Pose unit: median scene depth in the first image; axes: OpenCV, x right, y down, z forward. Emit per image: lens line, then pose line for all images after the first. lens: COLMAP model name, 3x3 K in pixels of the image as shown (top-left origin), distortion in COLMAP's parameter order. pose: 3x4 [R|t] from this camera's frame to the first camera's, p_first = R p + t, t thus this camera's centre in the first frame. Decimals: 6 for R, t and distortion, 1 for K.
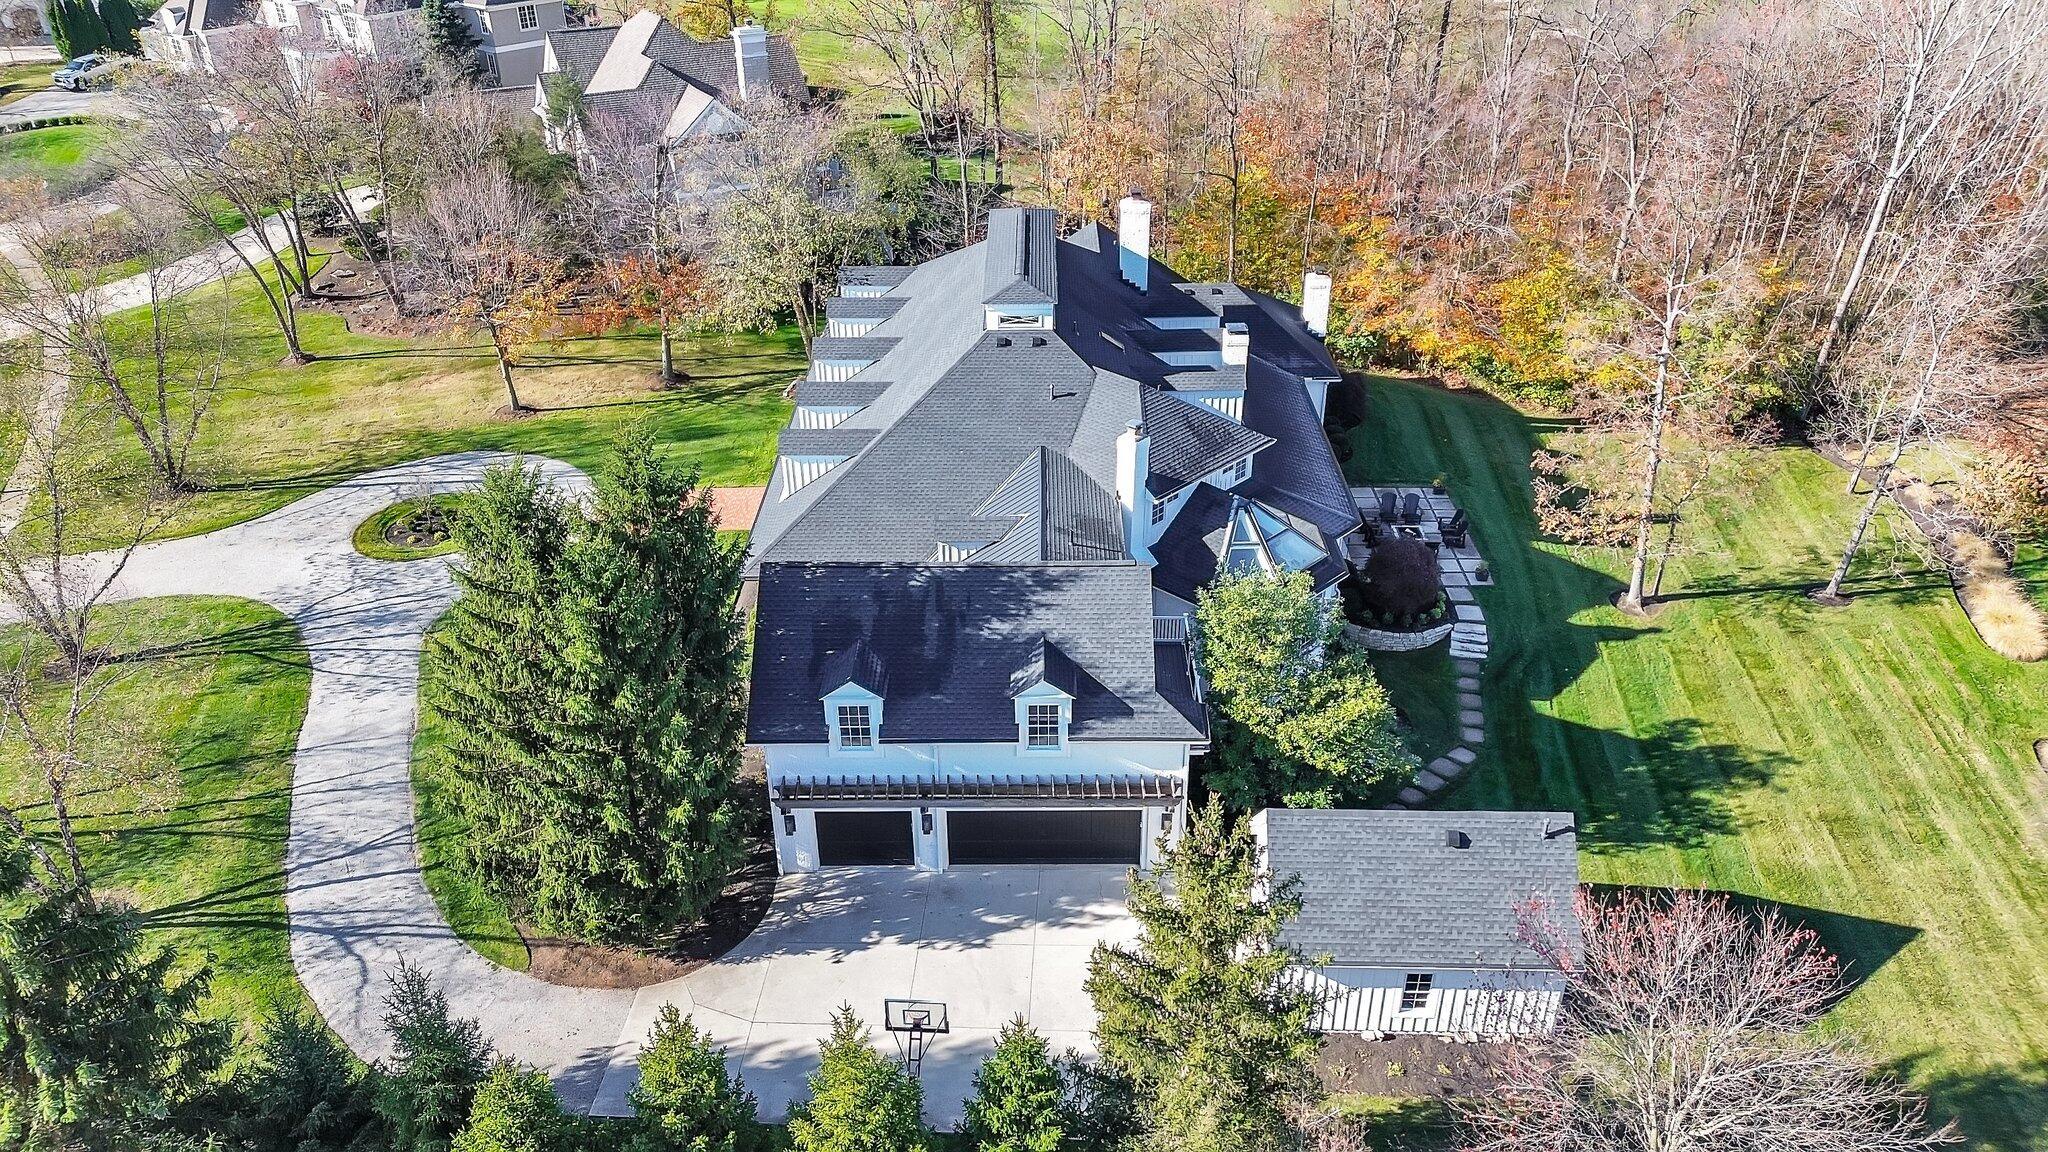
lens RADIAL K [[1444.3, 0, 1012.8], [0, 1444.3, 568.2], [0, 0, 1]] dist [0.052377, -0.049851]
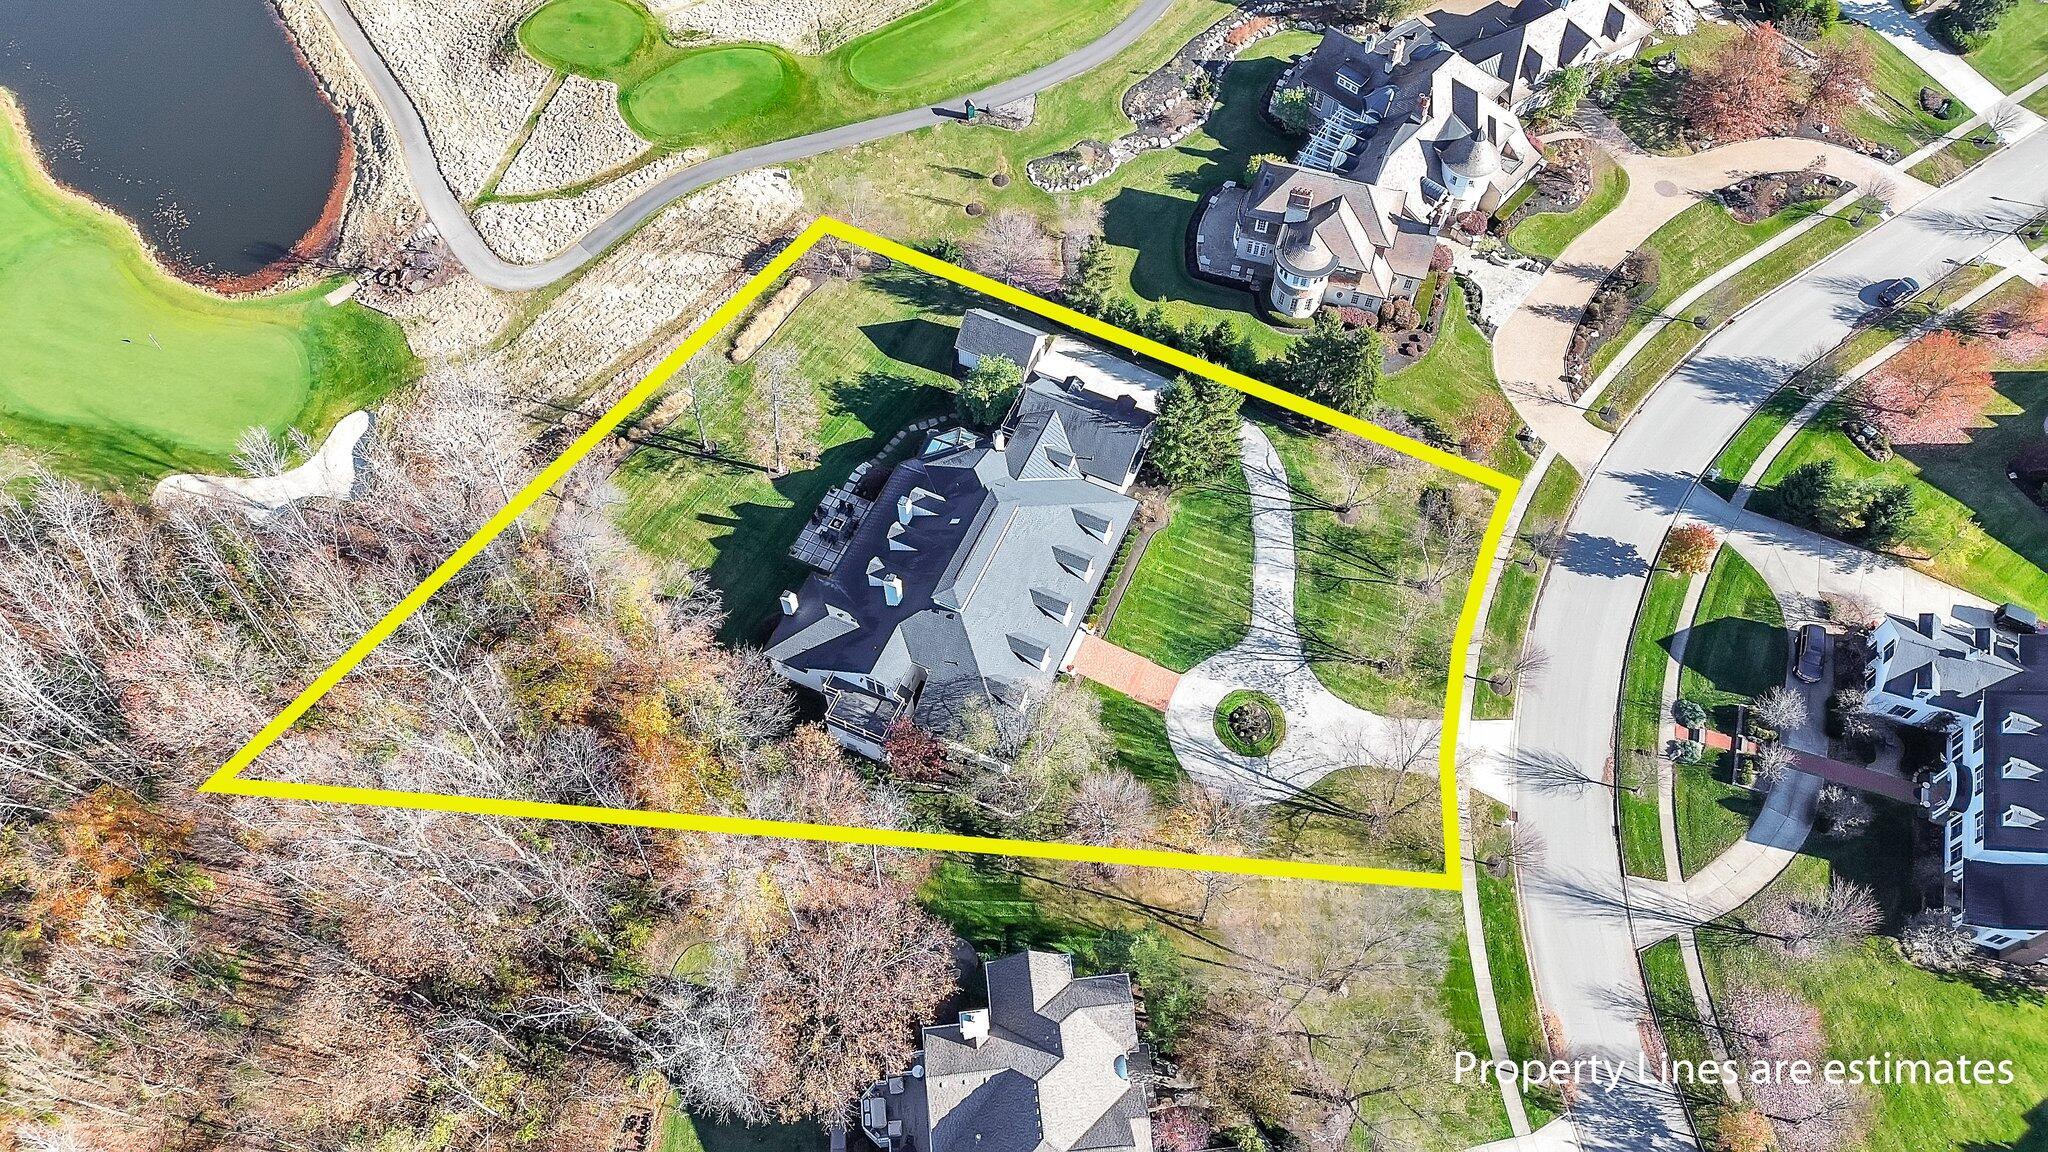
lens RADIAL K [[1444.3, 0, 1015.9], [0, 1444.3, 573.8], [0, 0, 1]] dist [0.052377, -0.049851]
pose [[-0.915404, -0.343466, 0.209918, -0.576906], [0.208669, 0.041049, 0.977124, -2.597244], [-0.344226, 0.938267, 0.034095, 1.086345]]
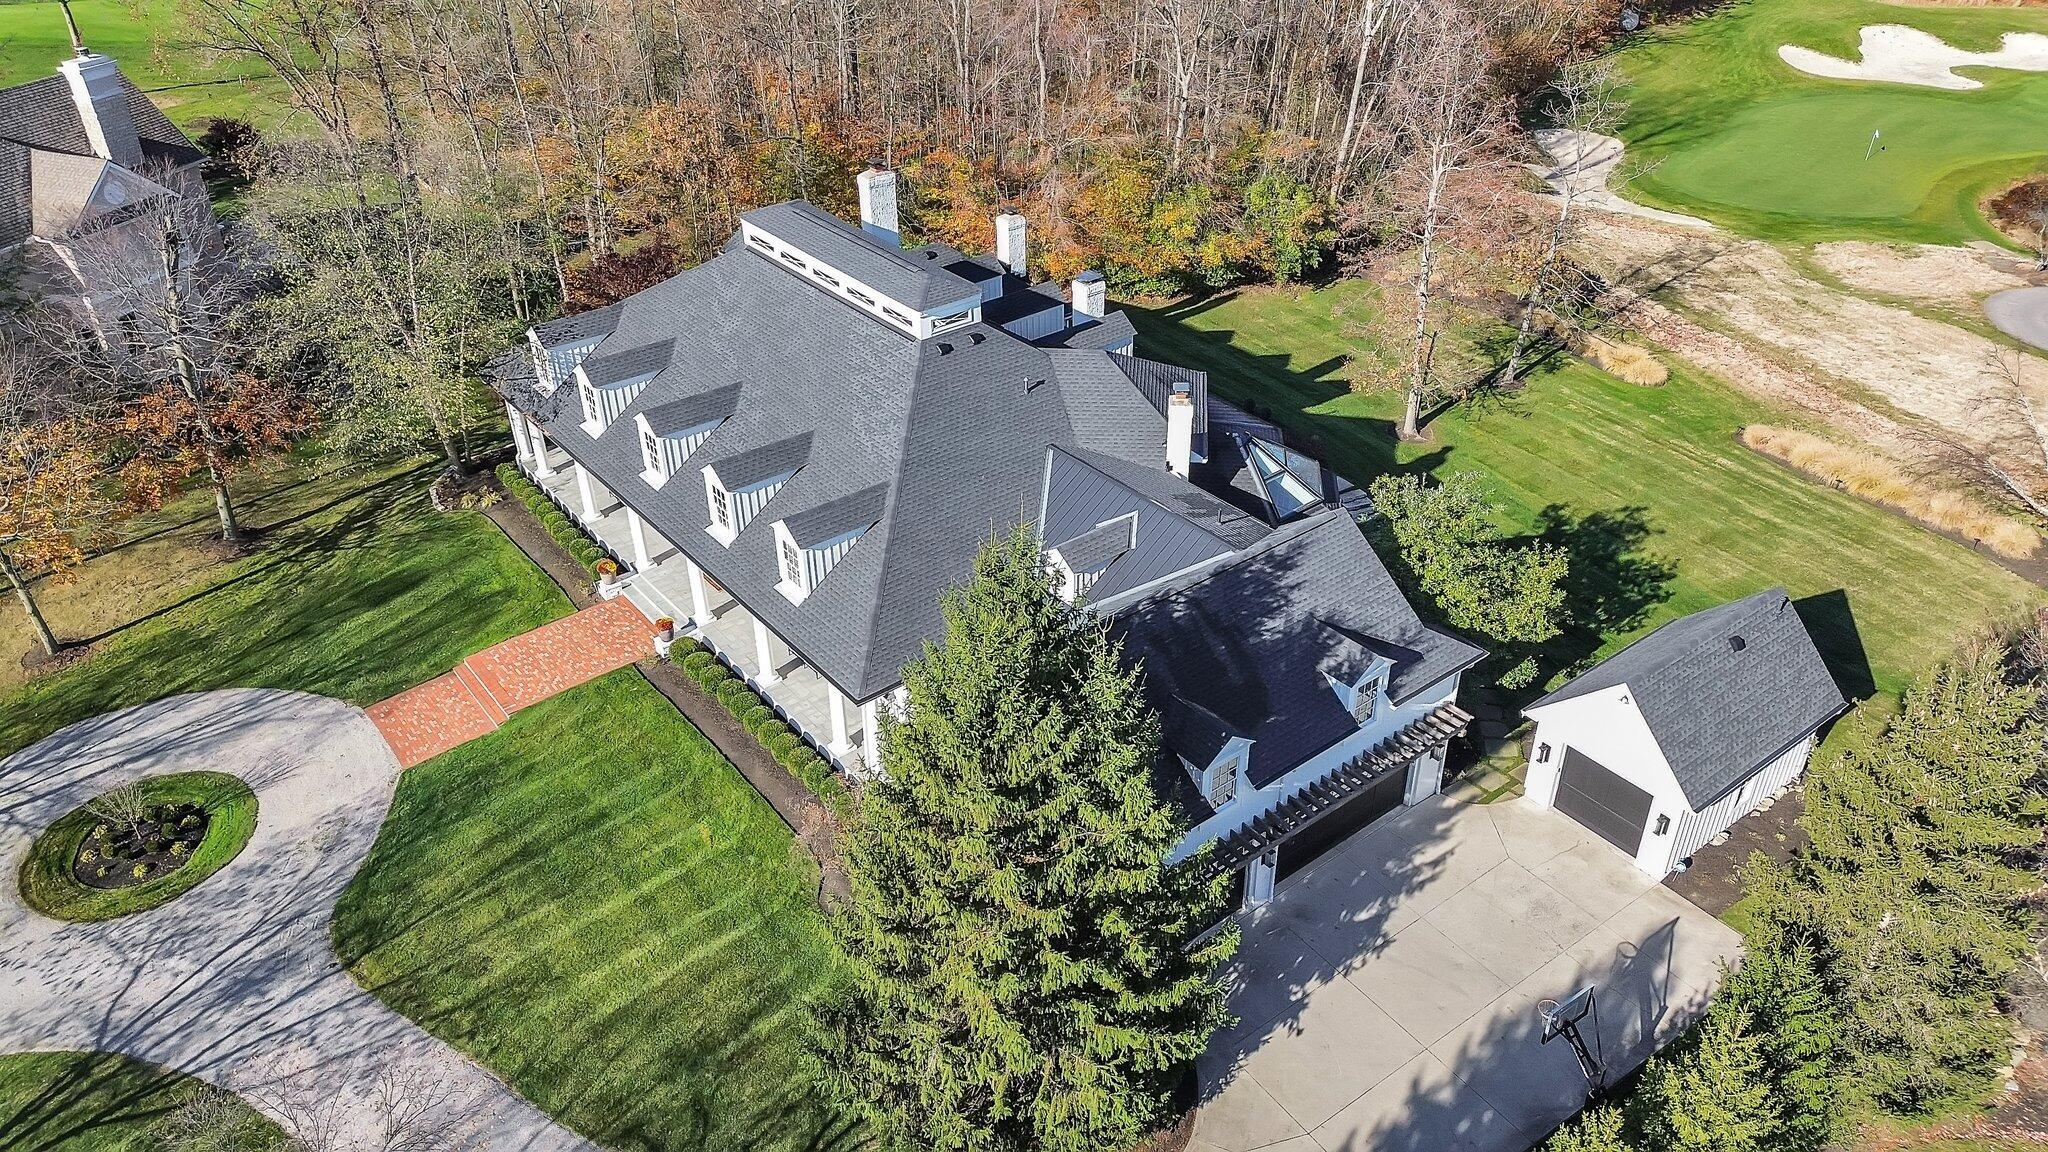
lens RADIAL K [[1444.3, 0, 1020.5], [0, 1444.3, 576.0], [0, 0, 1]] dist [0.052377, -0.049851]
pose [[0.779901, -0.337693, 0.526989, -0.509174], [0.316963, 0.939109, 0.132699, -0.135271], [-0.539712, 0.063544, 0.839448, 0.256293]]
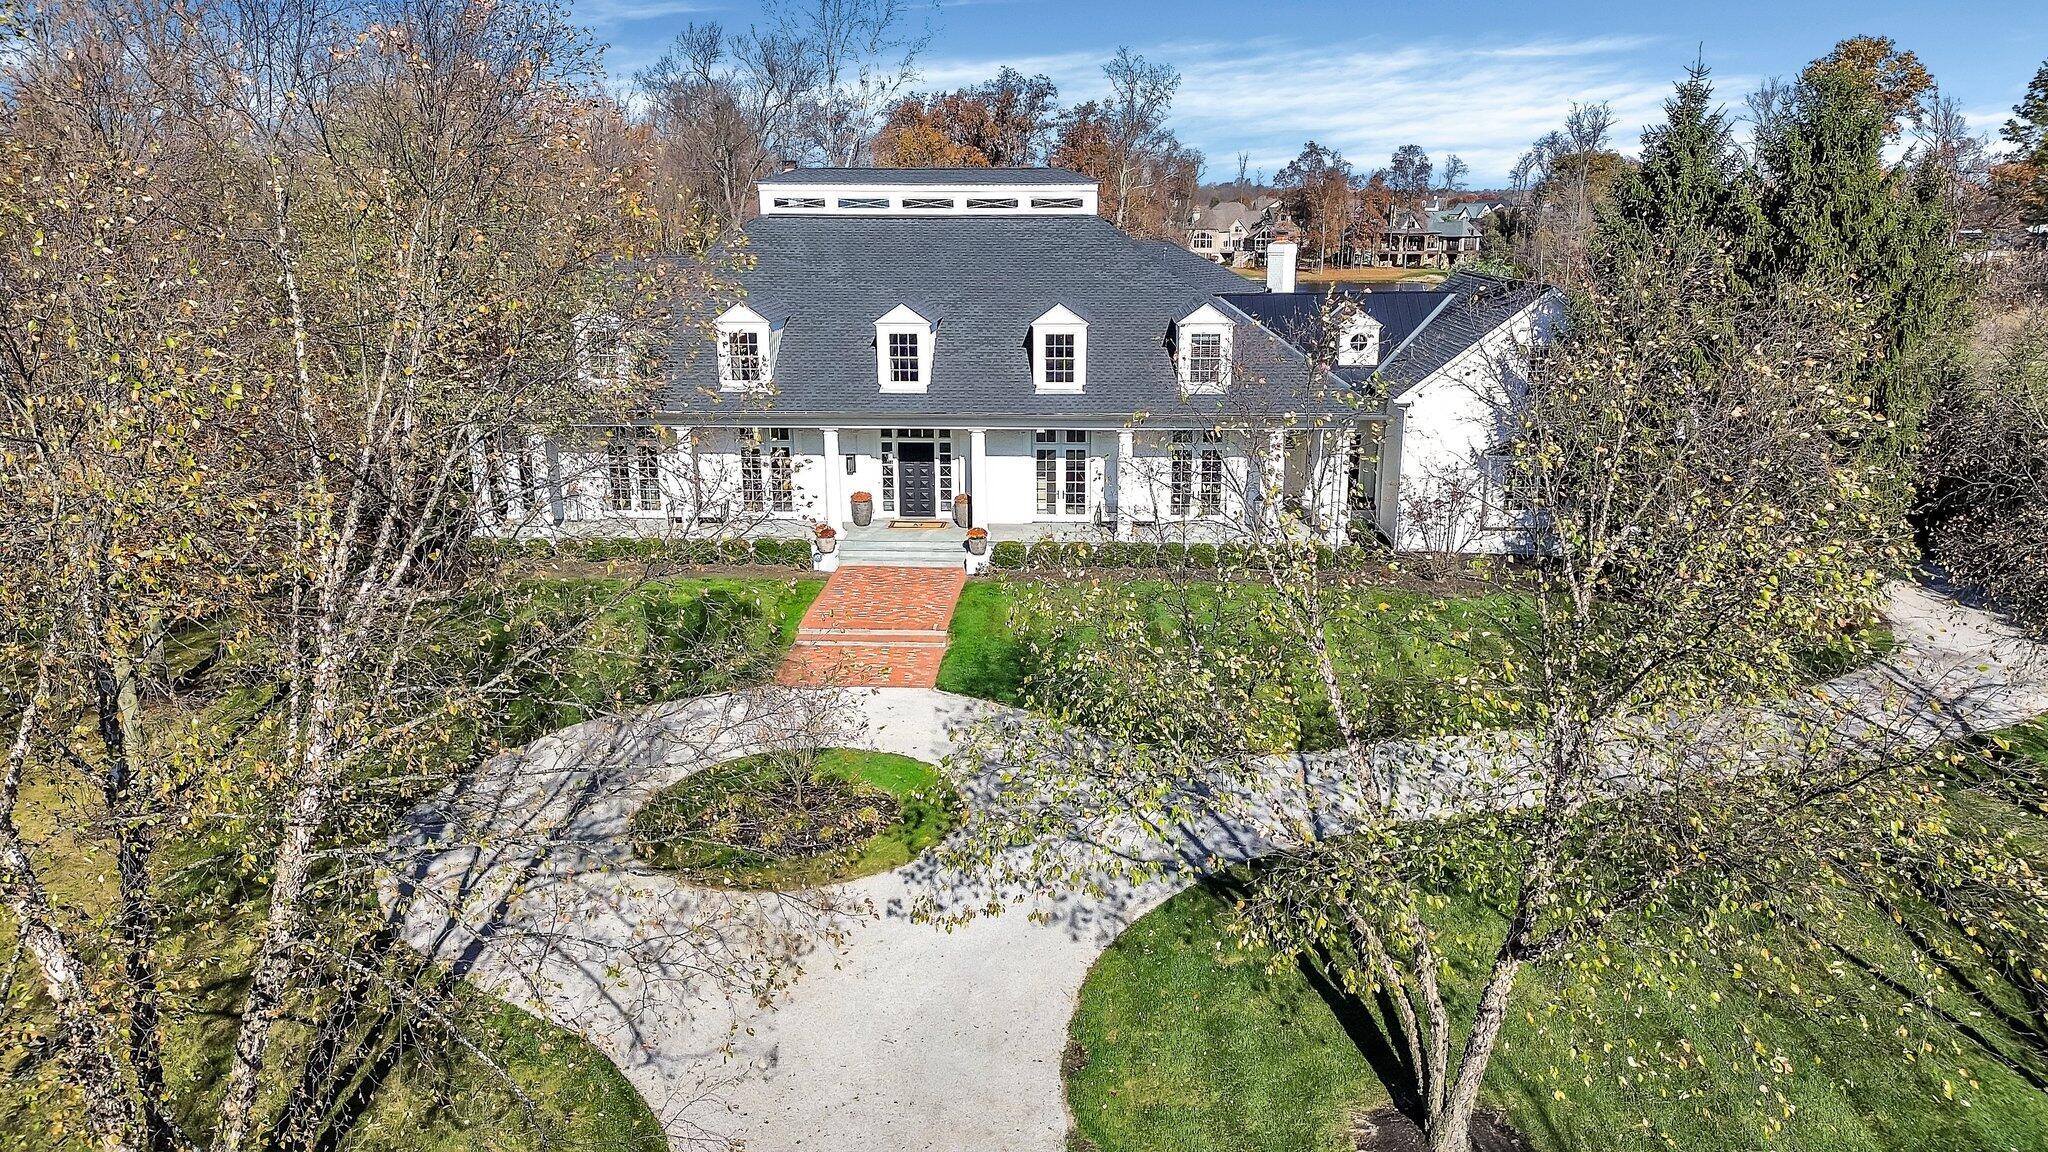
lens RADIAL K [[1444.3, 0, 1025.4], [0, 1444.3, 581.1], [0, 0, 1]] dist [0.052377, -0.049851]
pose [[0.045079, -0.255509, 0.965755, -1.032889], [0.498458, 0.843549, 0.199911, -0.182300], [-0.865741, 0.472376, 0.165387, 1.060808]]
